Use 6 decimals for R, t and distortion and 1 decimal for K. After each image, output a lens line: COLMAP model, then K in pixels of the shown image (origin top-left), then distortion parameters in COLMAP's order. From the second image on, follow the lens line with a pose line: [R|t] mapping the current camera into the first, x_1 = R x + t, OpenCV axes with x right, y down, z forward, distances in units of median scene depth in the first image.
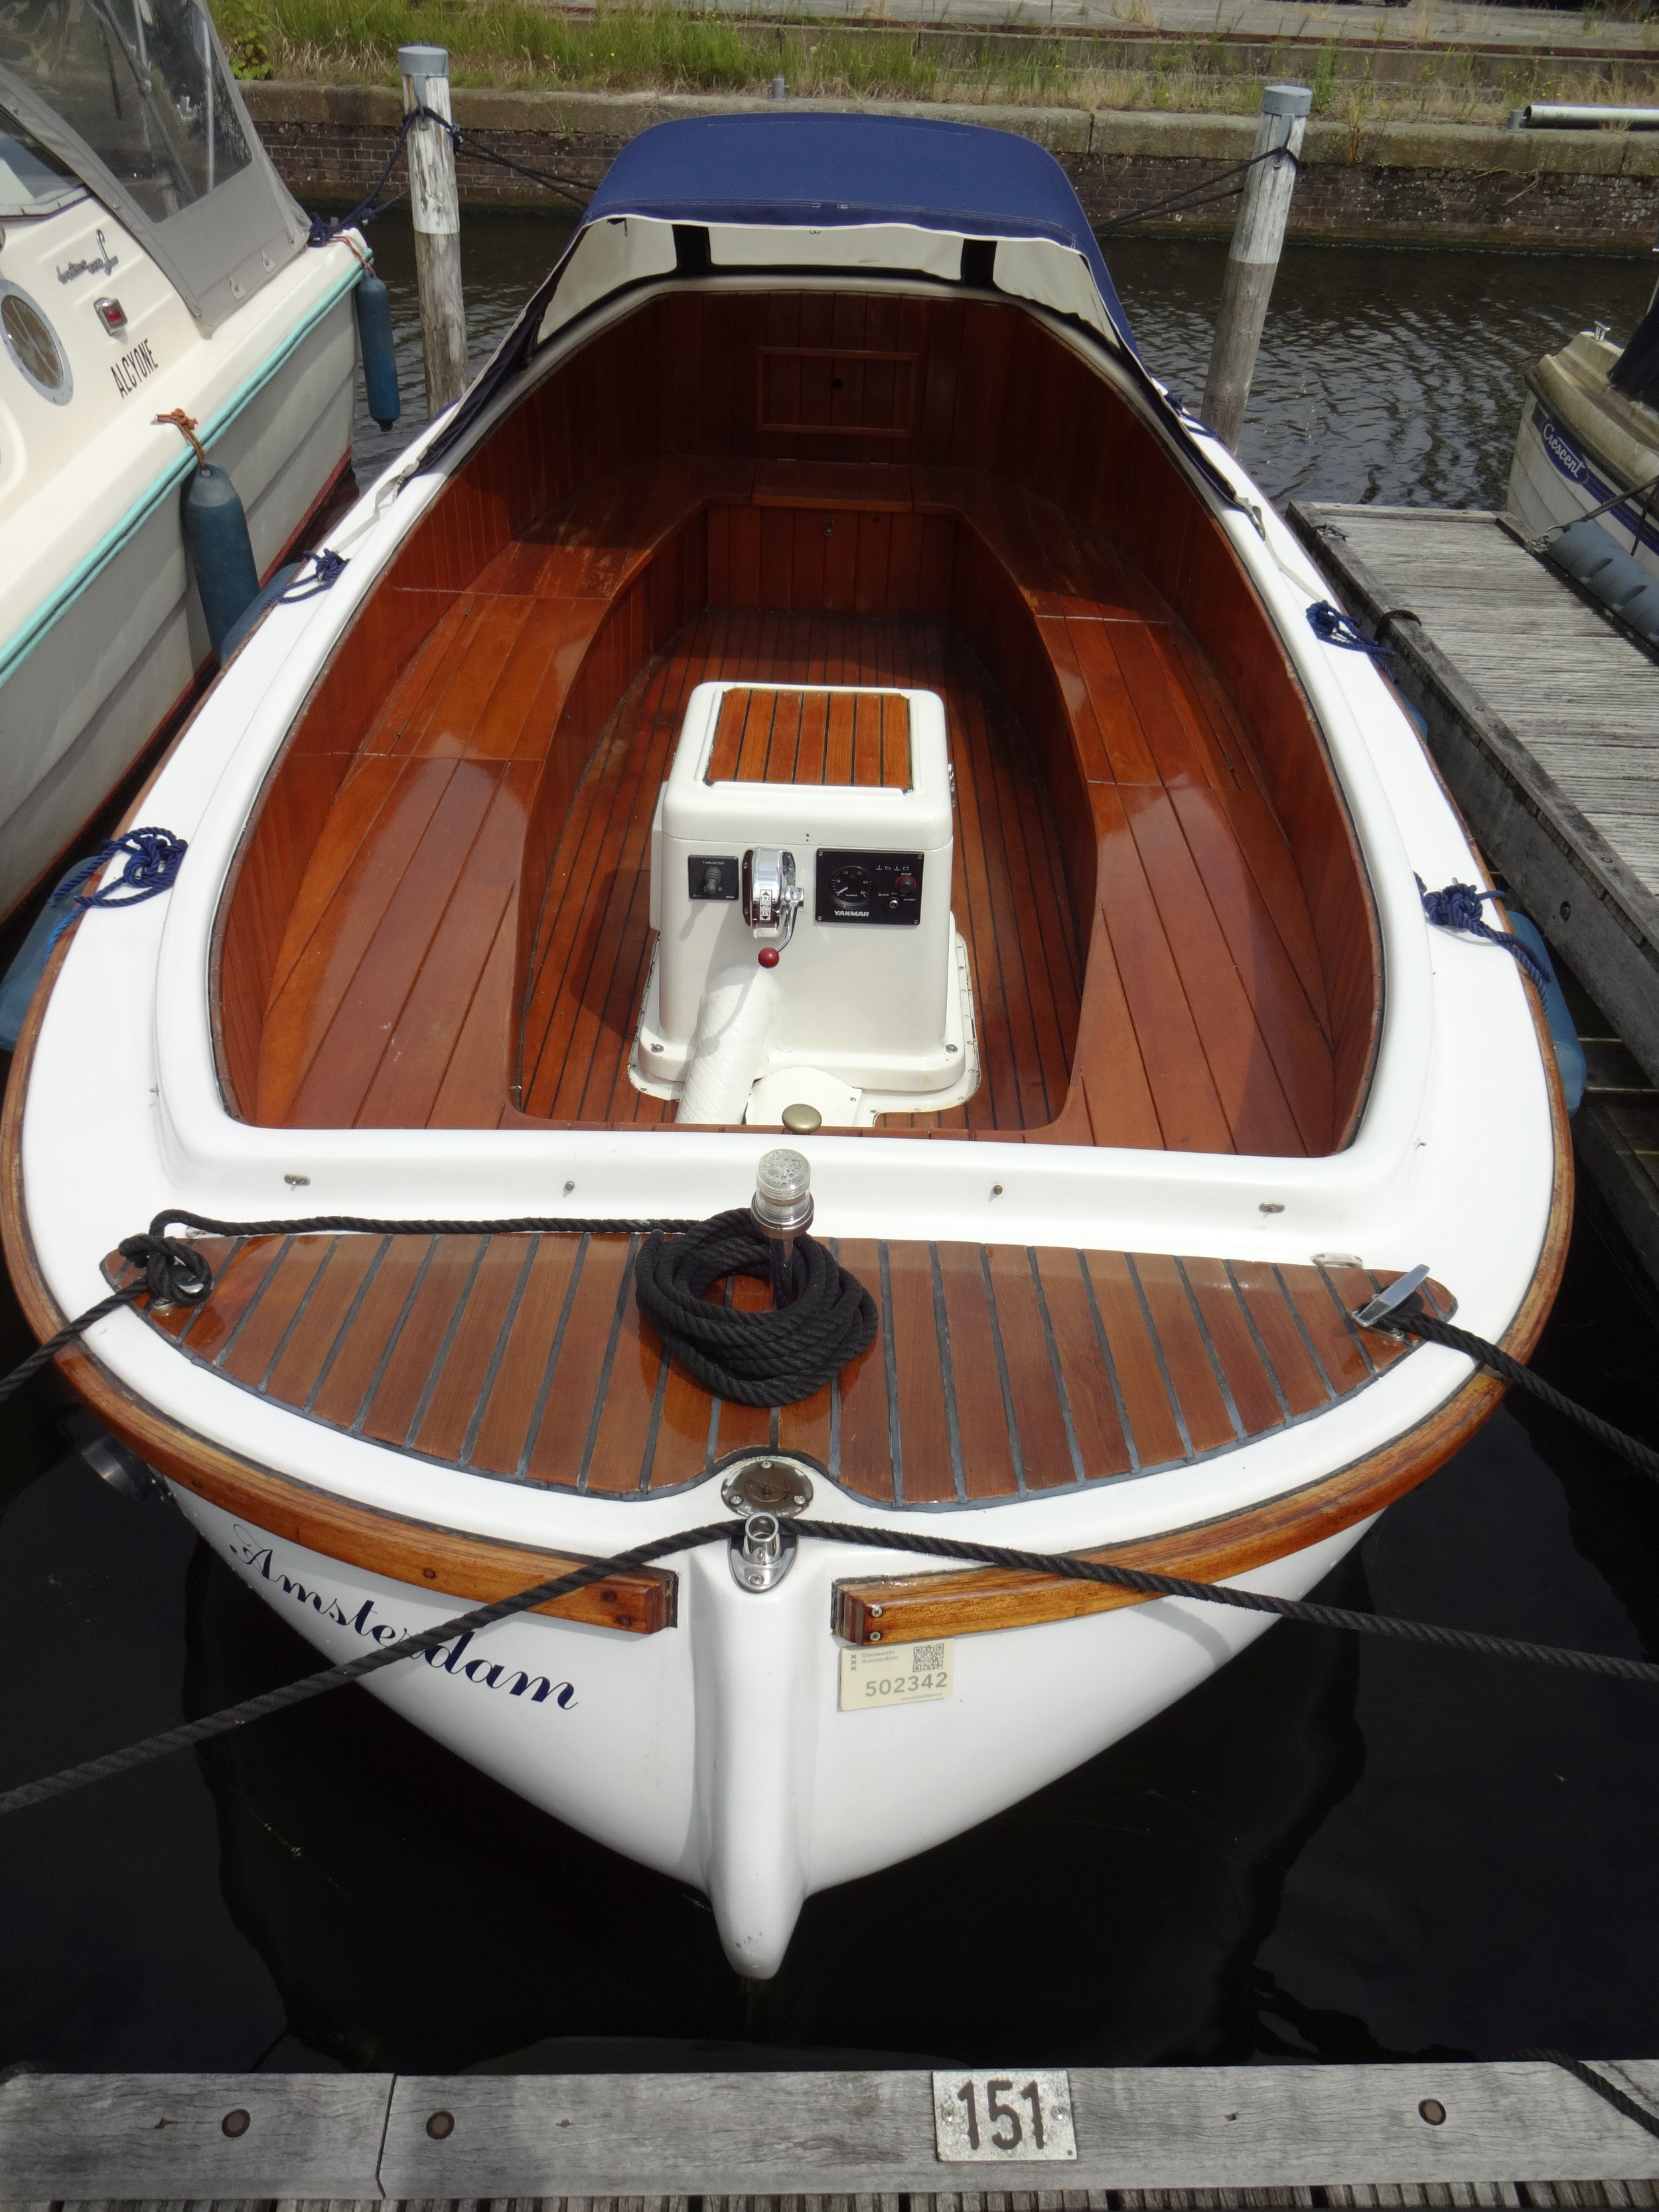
lens RADIAL K [[1581.2, 0, 837.2], [0, 1581.2, 1046.9], [0, 0, 1]] dist [-0.011898, 0.017902]
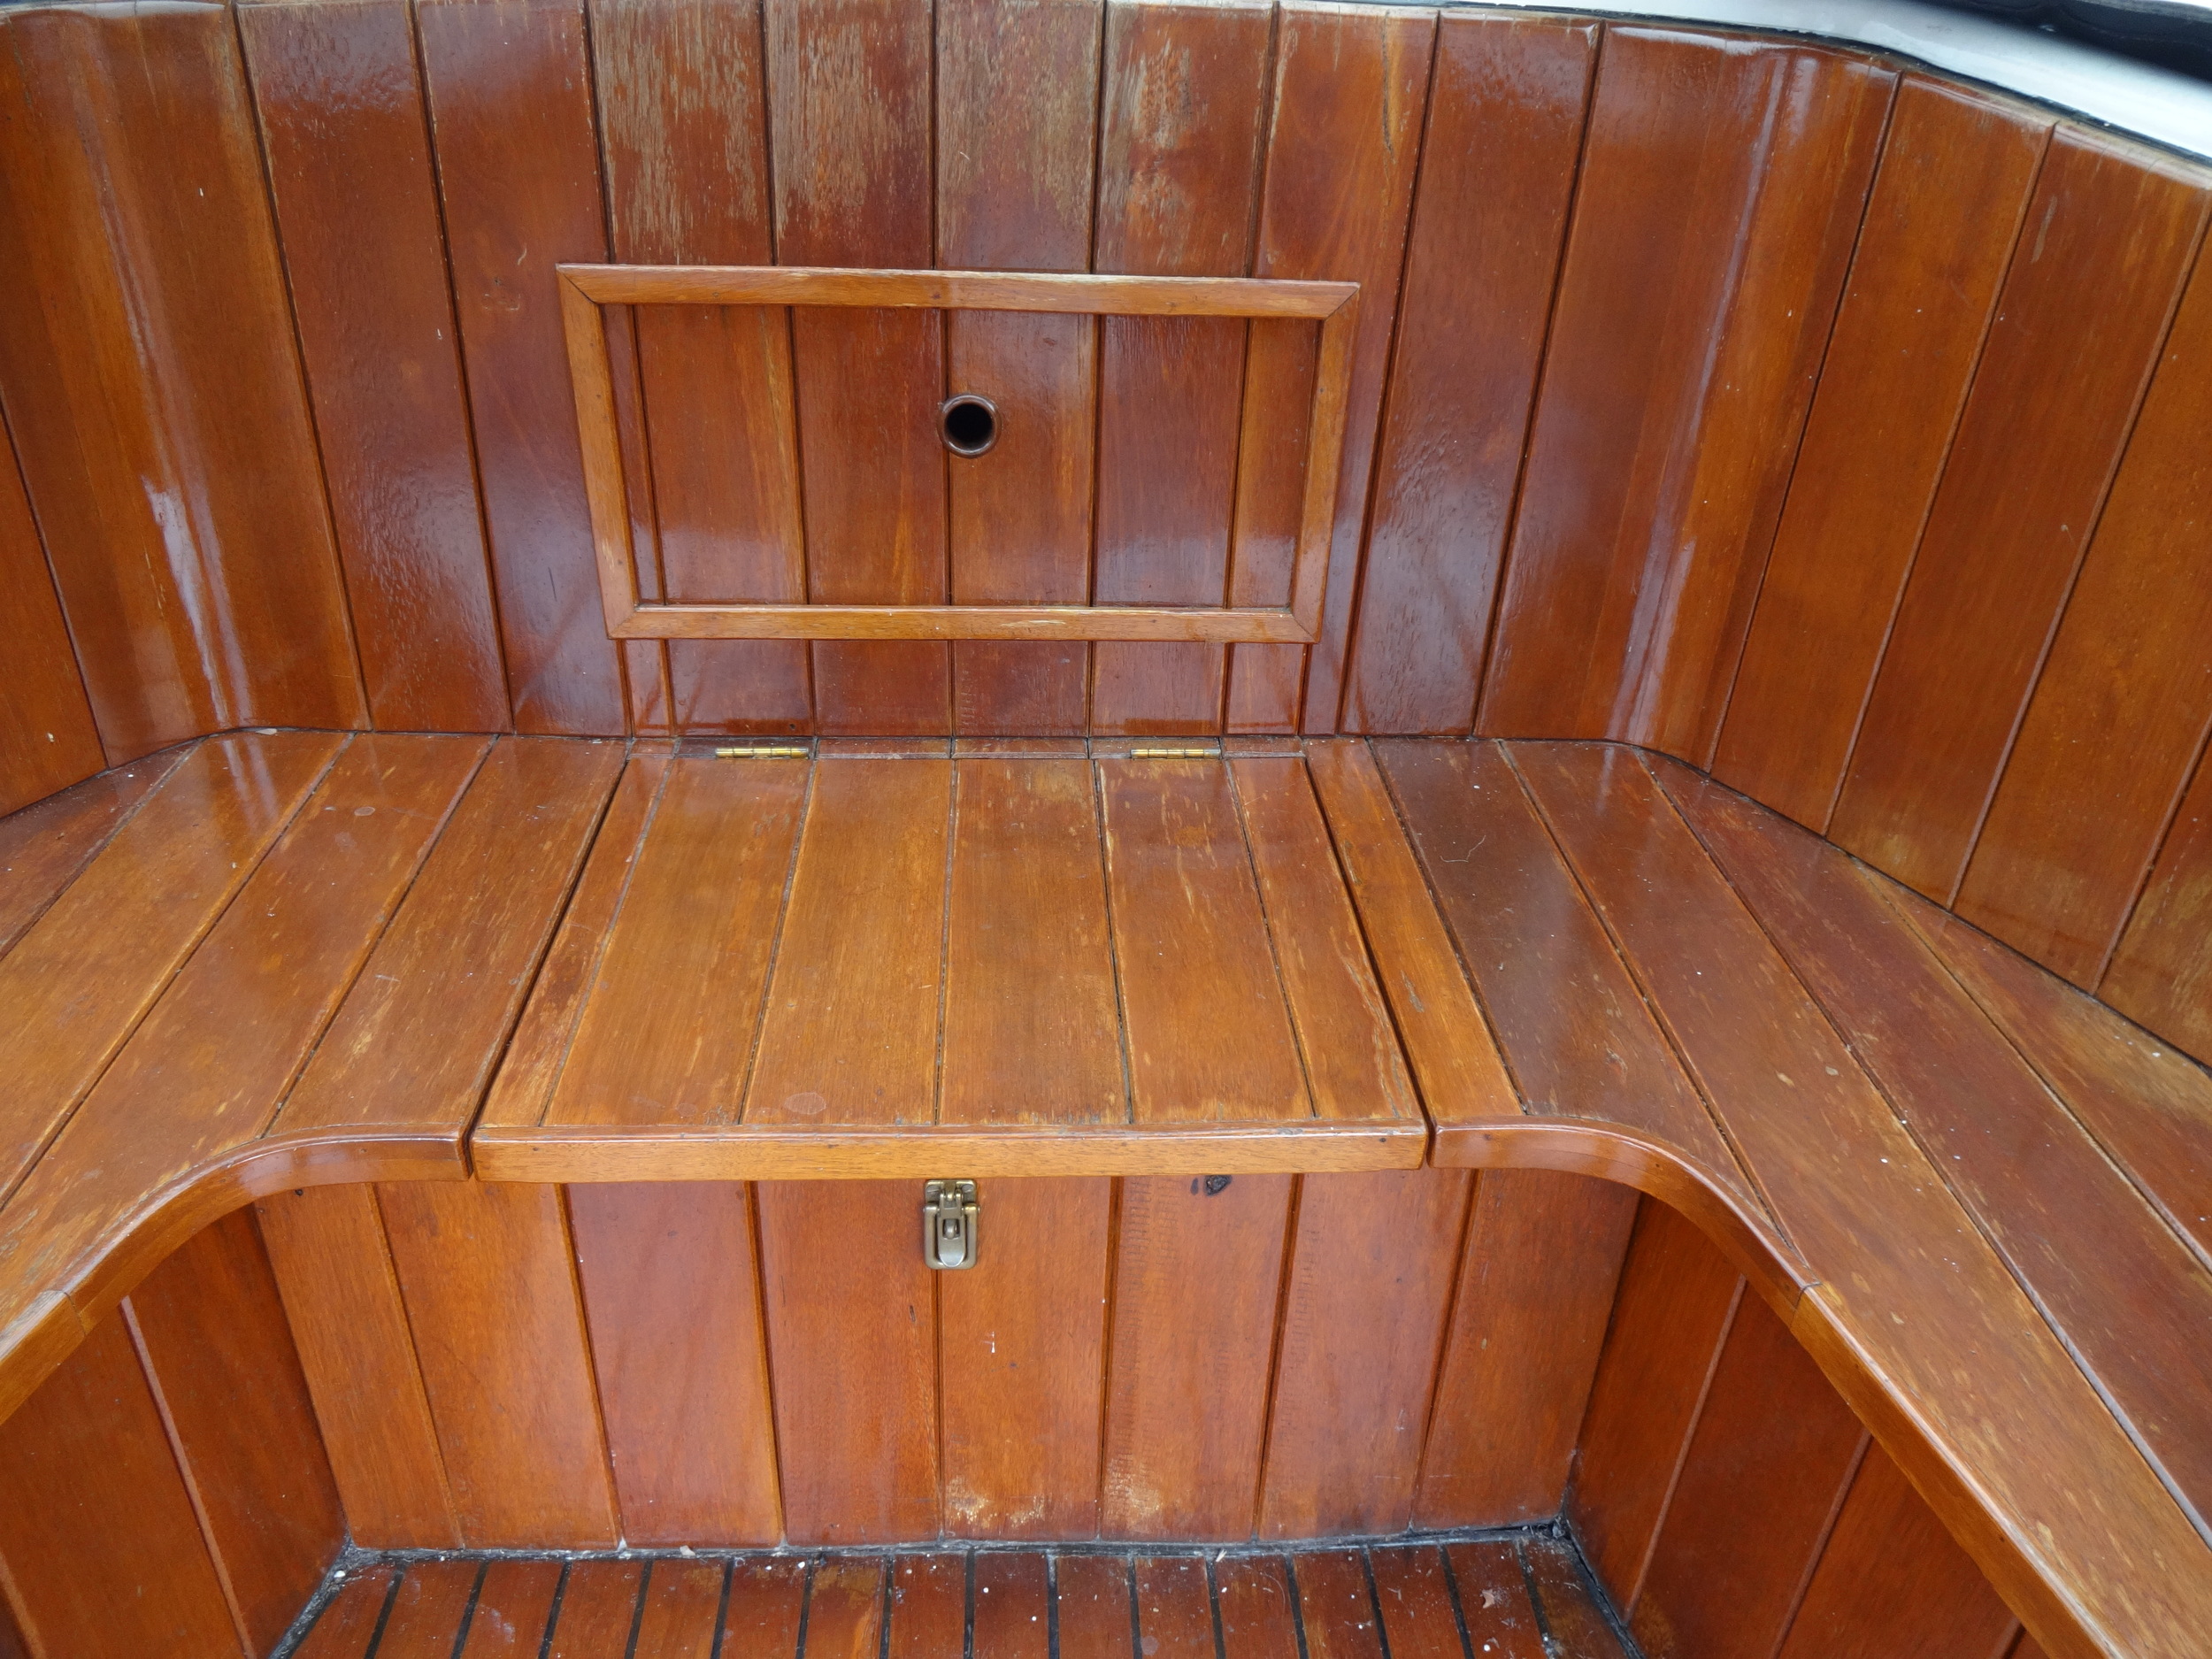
lens RADIAL K [[1616.9, 0, 1112.8], [0, 1616.9, 832.0], [0, 0, 1]] dist [-0.004820, -0.000002]
pose [[0.997697, -0.041836, 0.053385, 0.006213], [0.046337, 0.995212, -0.086063, -0.409357], [-0.049529, 0.088339, 0.994858, 0.929445]]
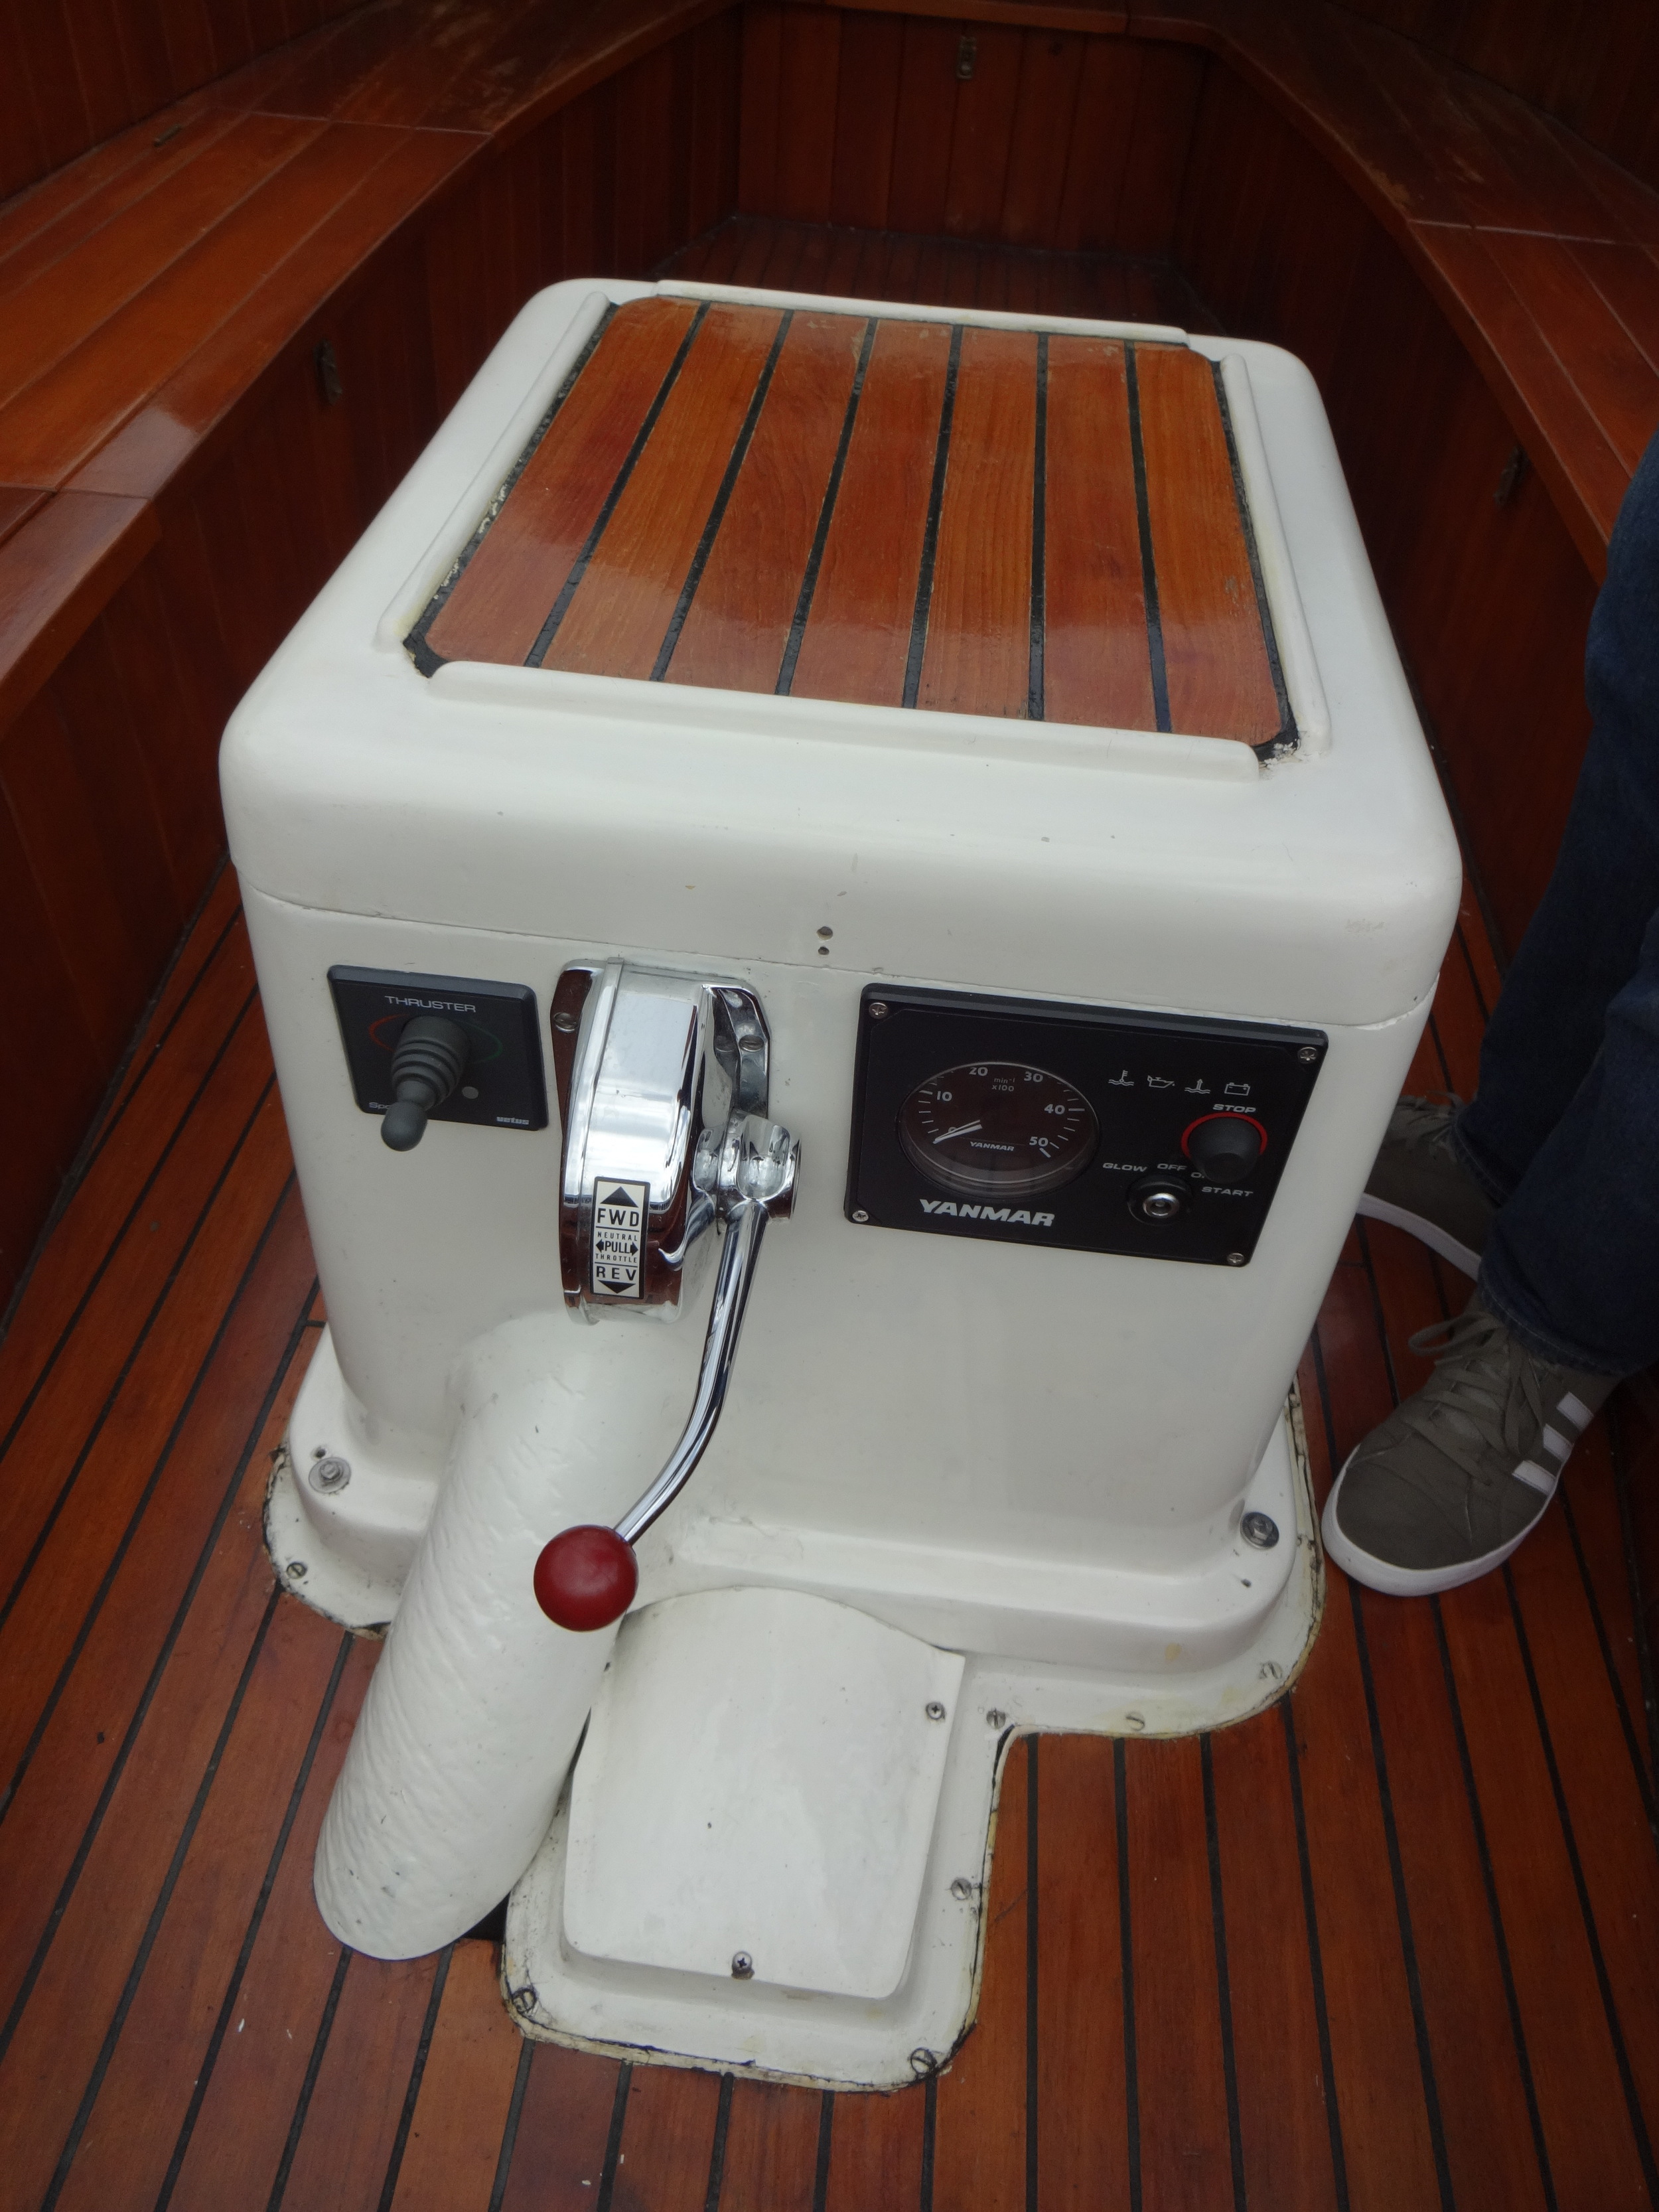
lens RADIAL K [[1581.2, 0, 826.8], [0, 1581.2, 1076.1], [0, 0, 1]] dist [-0.011898, 0.017902]
pose [[0.996412, 0.071497, -0.045294, -0.004015], [-0.062416, 0.982175, 0.177305, -0.092359], [0.057164, -0.173842, 0.983113, 0.463516]]
